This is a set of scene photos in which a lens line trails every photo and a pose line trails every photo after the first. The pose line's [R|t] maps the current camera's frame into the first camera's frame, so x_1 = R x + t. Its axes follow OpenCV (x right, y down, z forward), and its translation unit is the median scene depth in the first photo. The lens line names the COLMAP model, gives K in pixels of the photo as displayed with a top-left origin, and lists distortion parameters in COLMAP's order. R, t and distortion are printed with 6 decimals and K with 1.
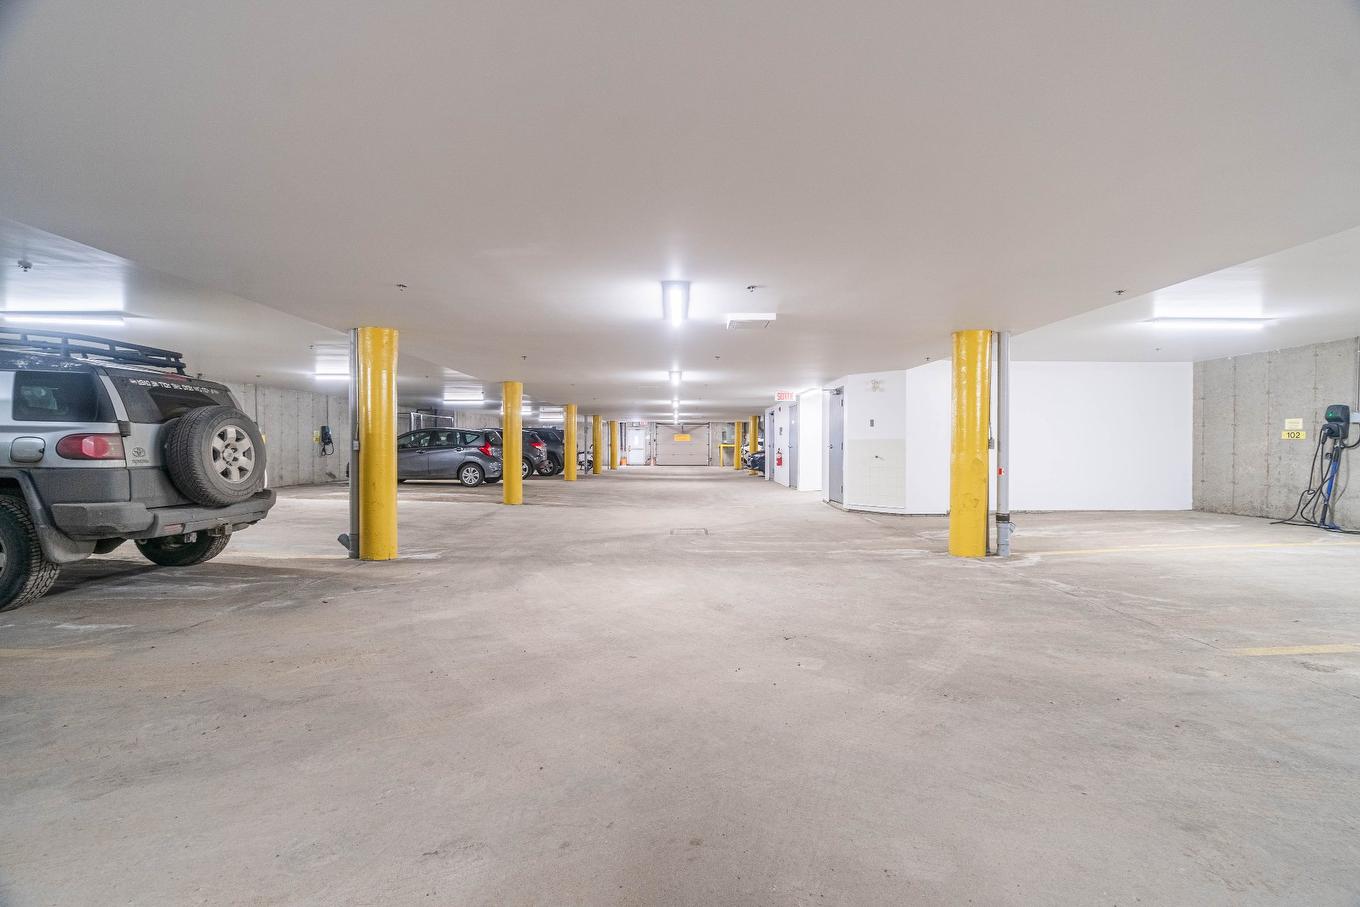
lens RADIAL K [[597.8, 0, 678.4], [0, 597.8, 448.4], [0, 0, 1]] dist [-0.000166, 0.000808]
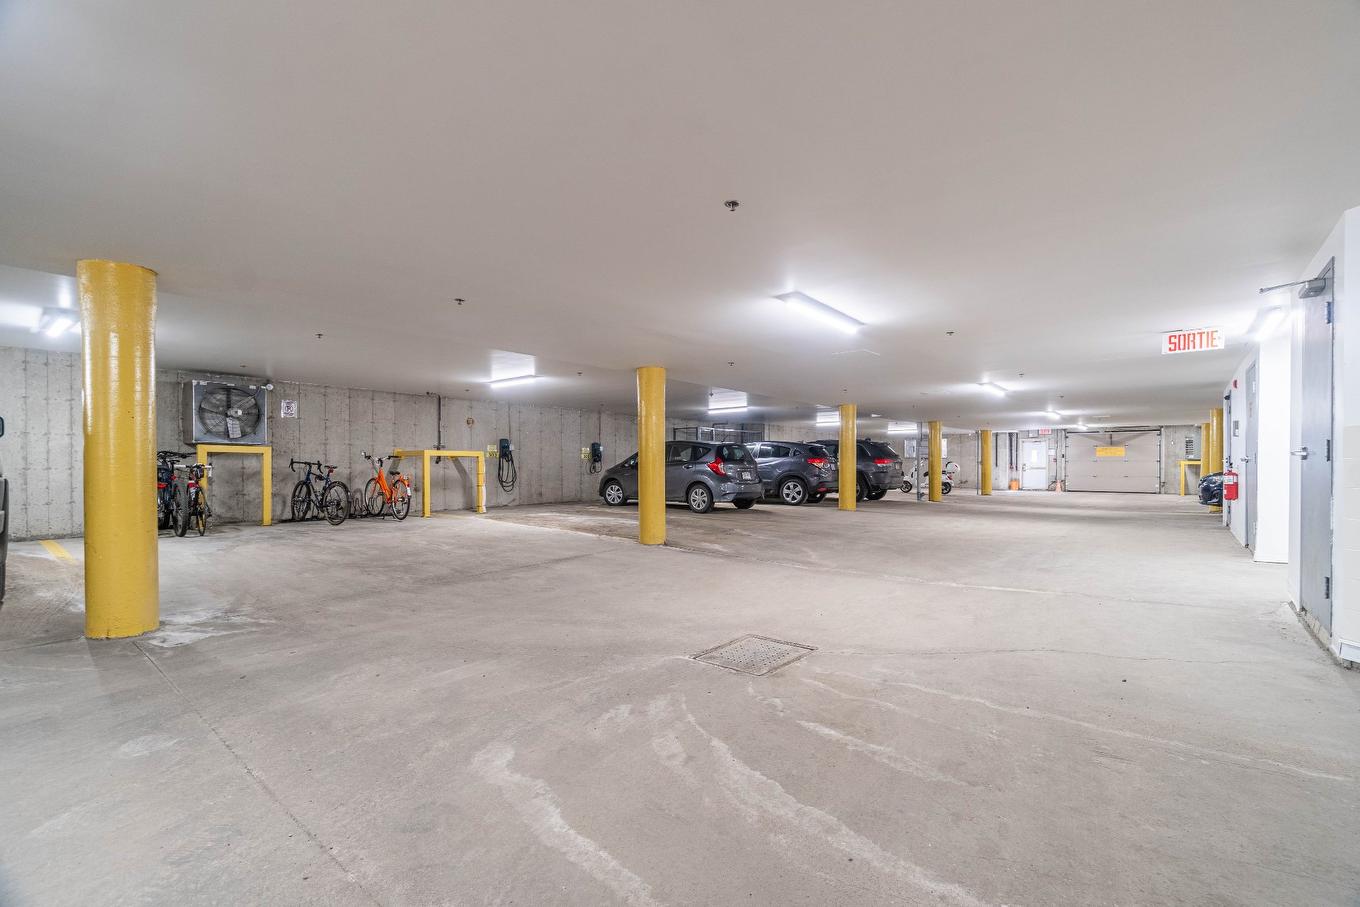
lens RADIAL K [[597.8, 0, 684.2], [0, 597.8, 464.2], [0, 0, 1]] dist [-0.000166, 0.000808]
pose [[0.769746, -0.003334, -0.638341, 0.137620], [-0.001488, 0.999974, -0.007017, 0.004305], [0.638348, 0.006351, 0.769722, 0.347182]]
